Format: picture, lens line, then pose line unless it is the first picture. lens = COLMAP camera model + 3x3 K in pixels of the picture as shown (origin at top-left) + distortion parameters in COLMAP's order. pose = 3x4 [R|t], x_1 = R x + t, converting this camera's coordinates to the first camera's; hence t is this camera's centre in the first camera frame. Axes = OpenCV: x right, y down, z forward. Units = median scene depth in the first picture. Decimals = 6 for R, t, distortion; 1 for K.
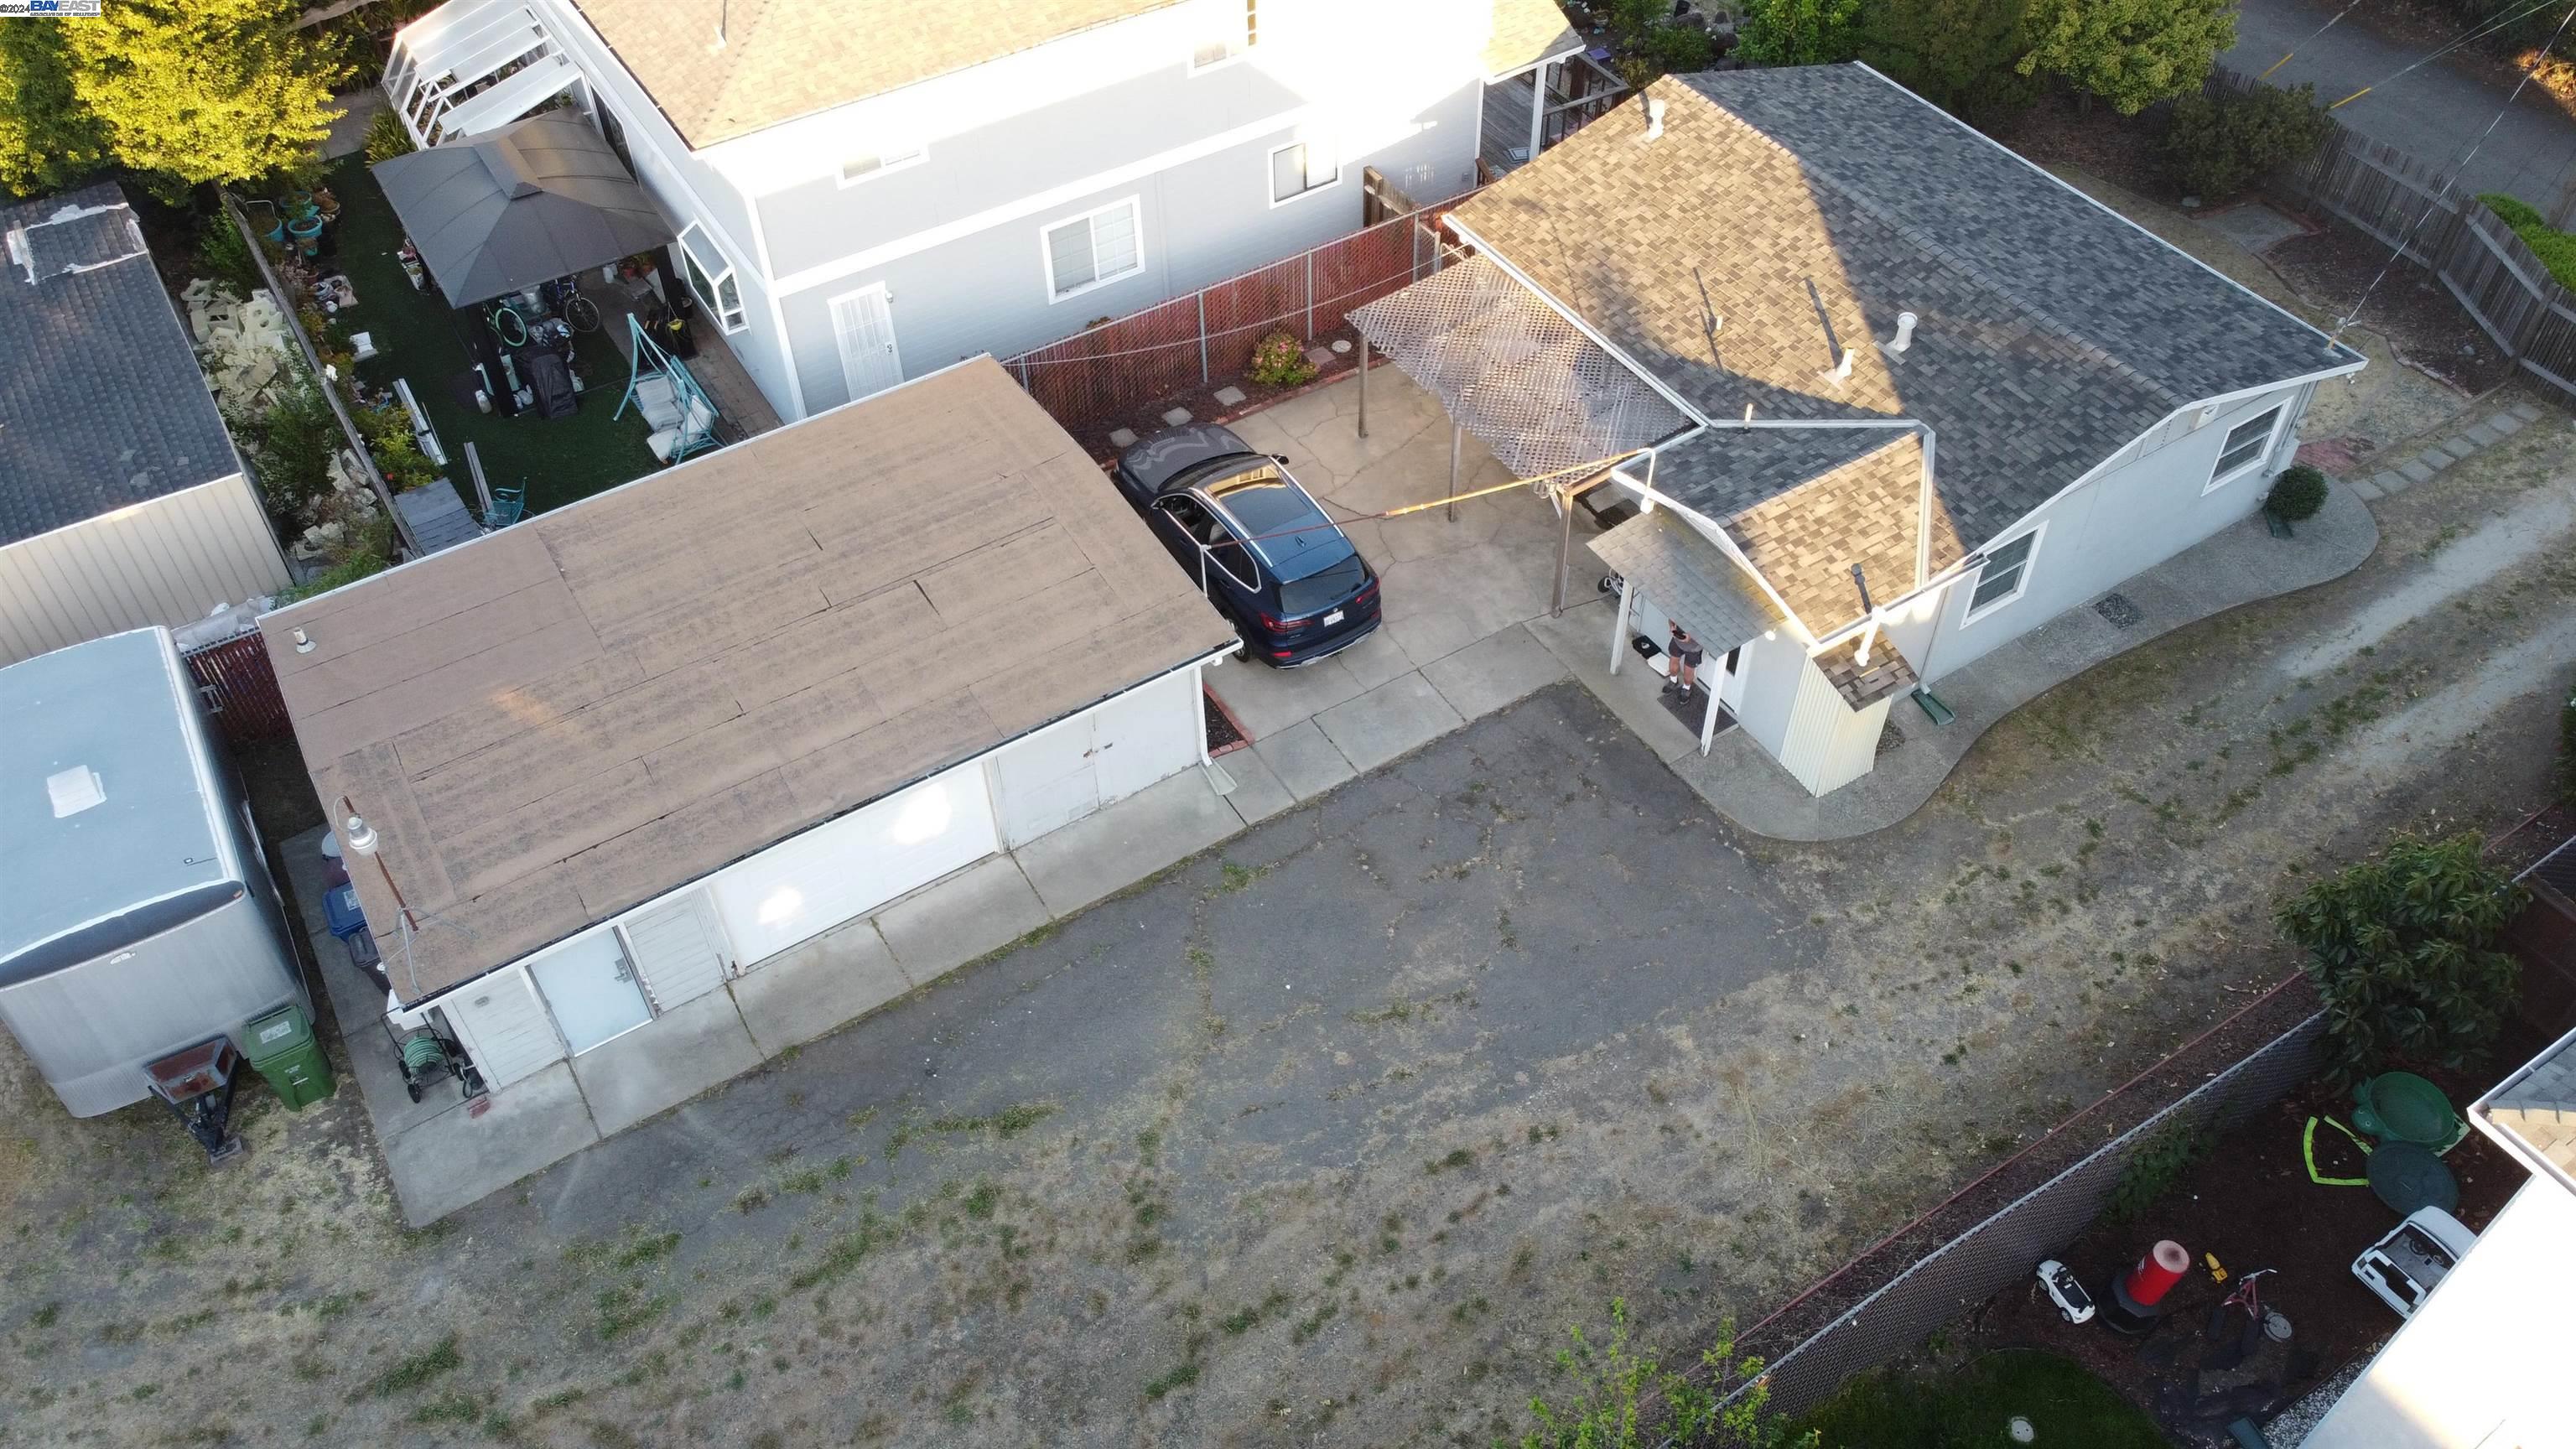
lens RADIAL K [[1951.2, 0, 1293.8], [0, 1951.2, 709.3], [0, 0, 1]] dist [-0.000055, -0.005591]
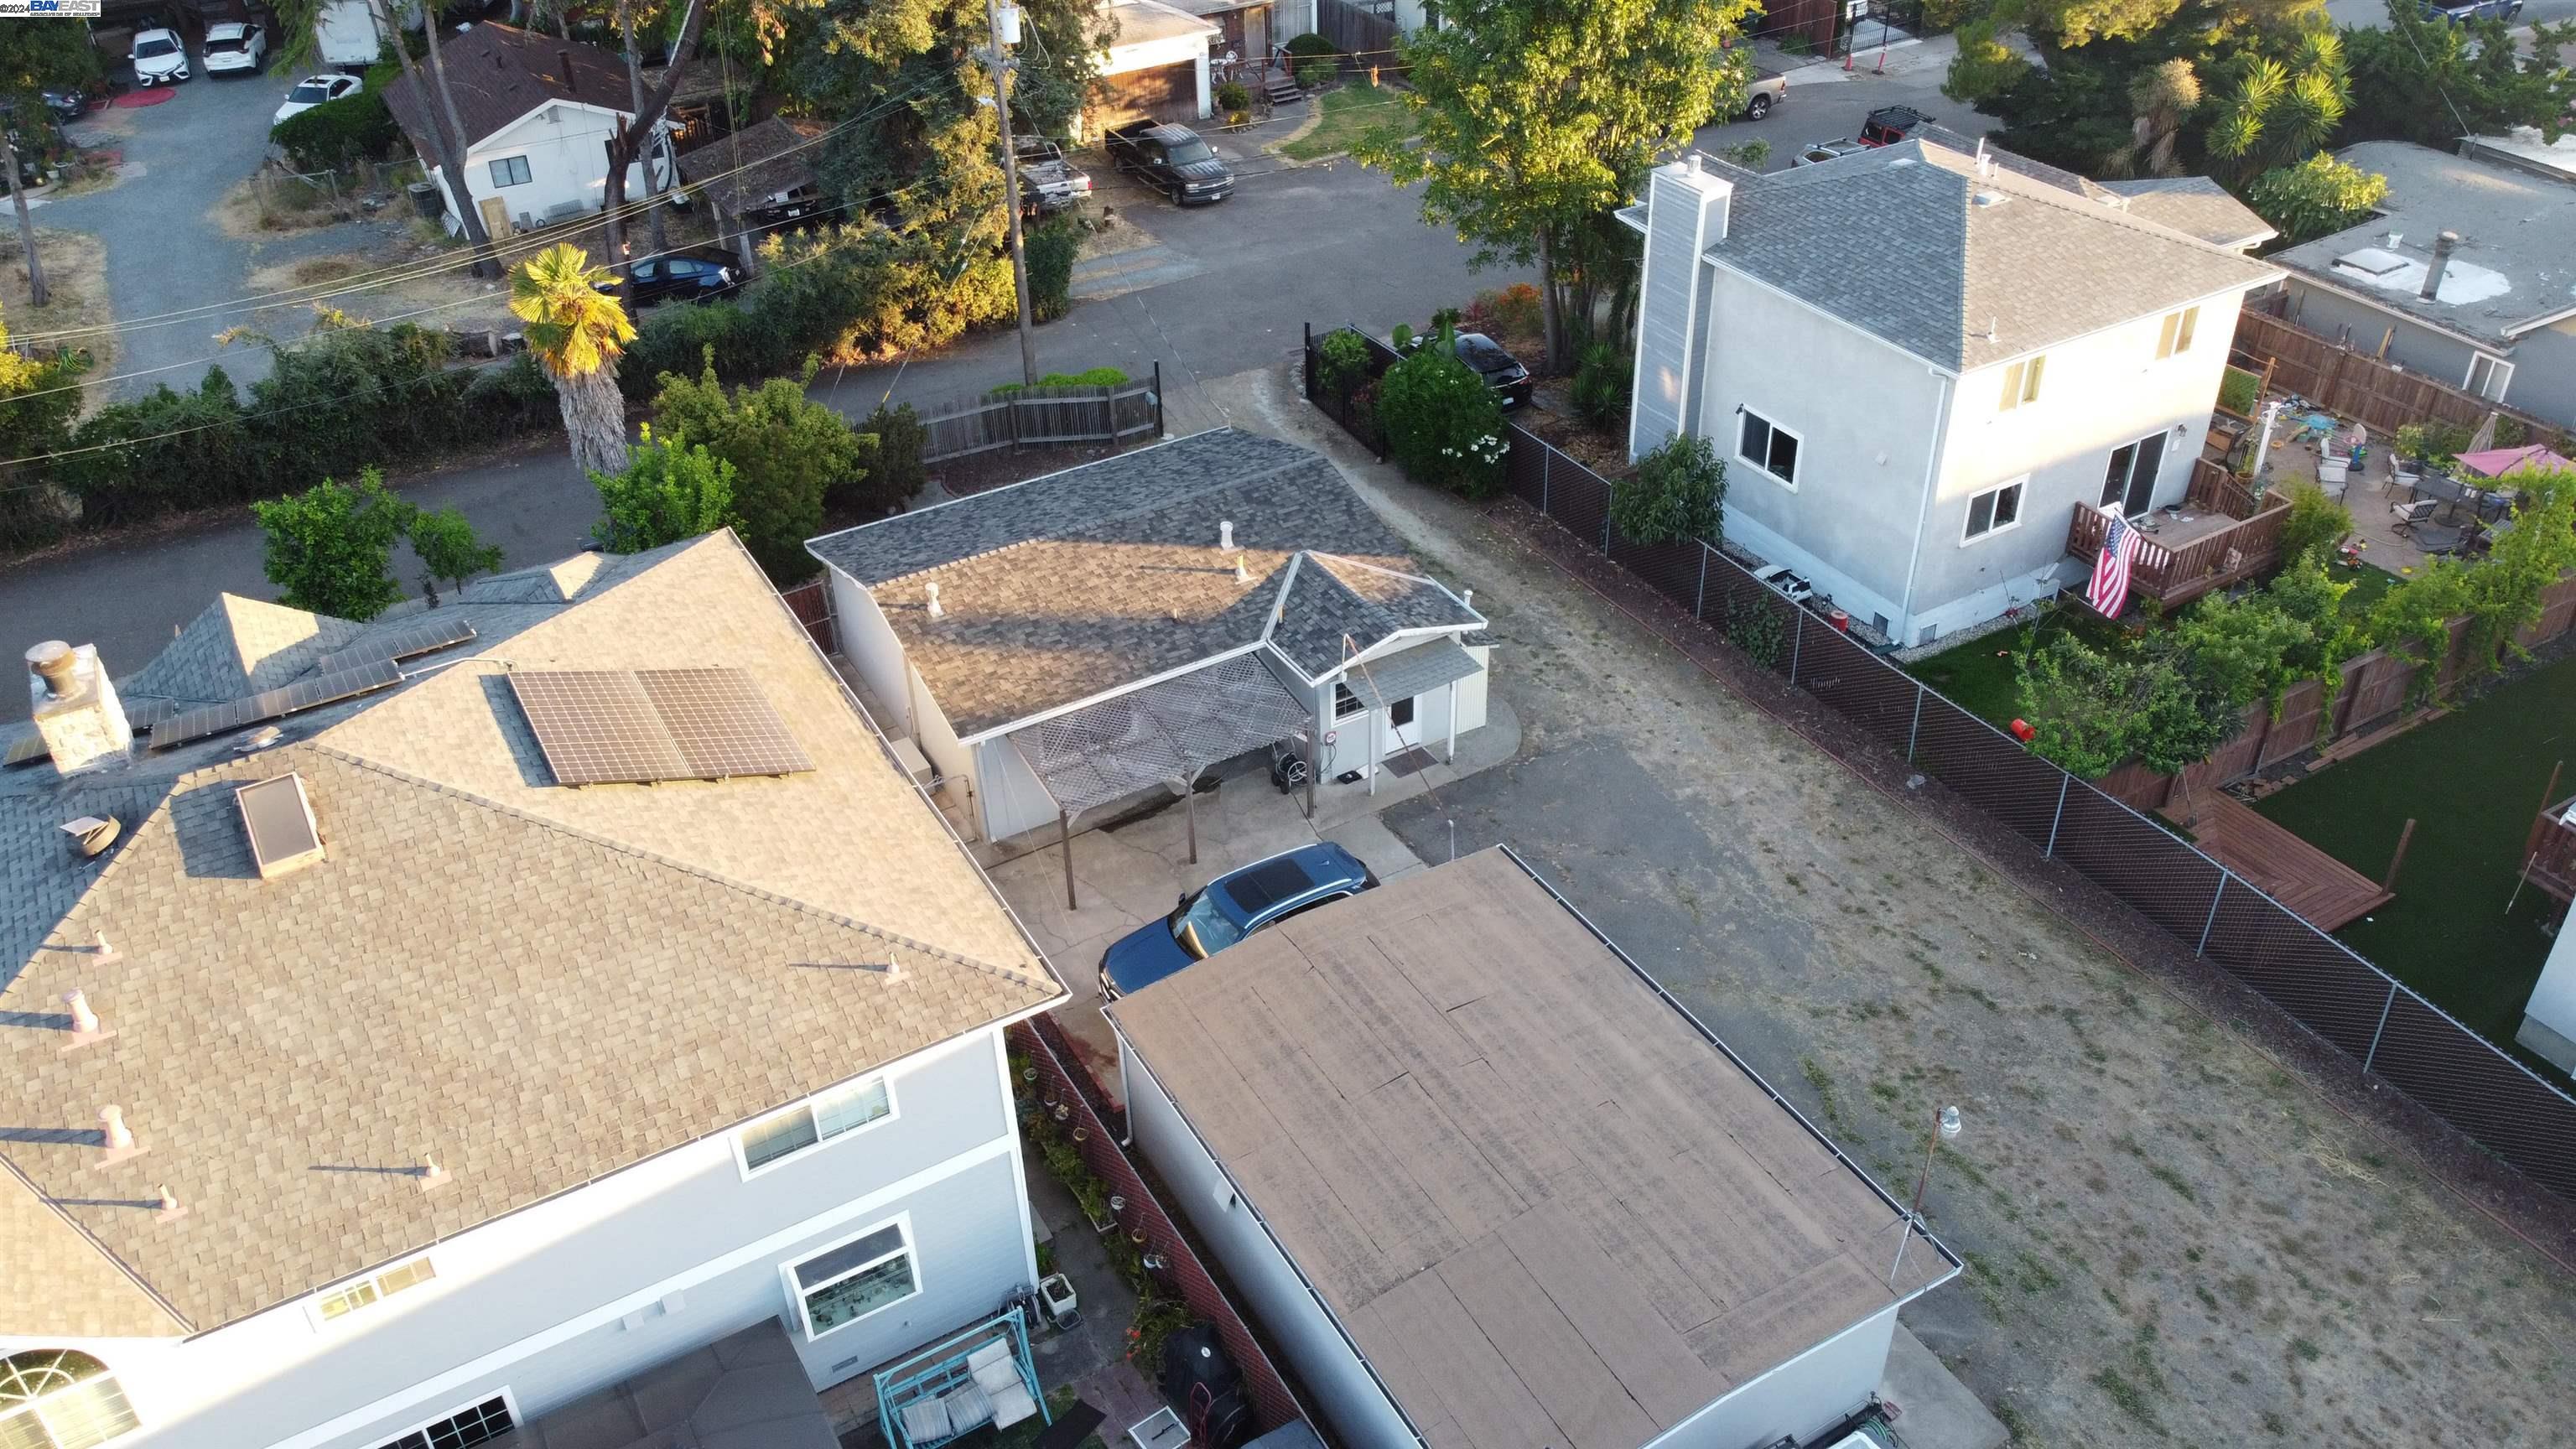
lens RADIAL K [[1948.5, 0, 1288.3], [0, 1948.5, 713.4], [0, 0, 1]] dist [-0.001187, 0.001606]
pose [[0.034712, -0.552791, 0.832596, -1.162993], [0.739374, 0.574718, 0.350751, -0.704290], [-0.672400, 0.603424, 0.428669, 0.492079]]
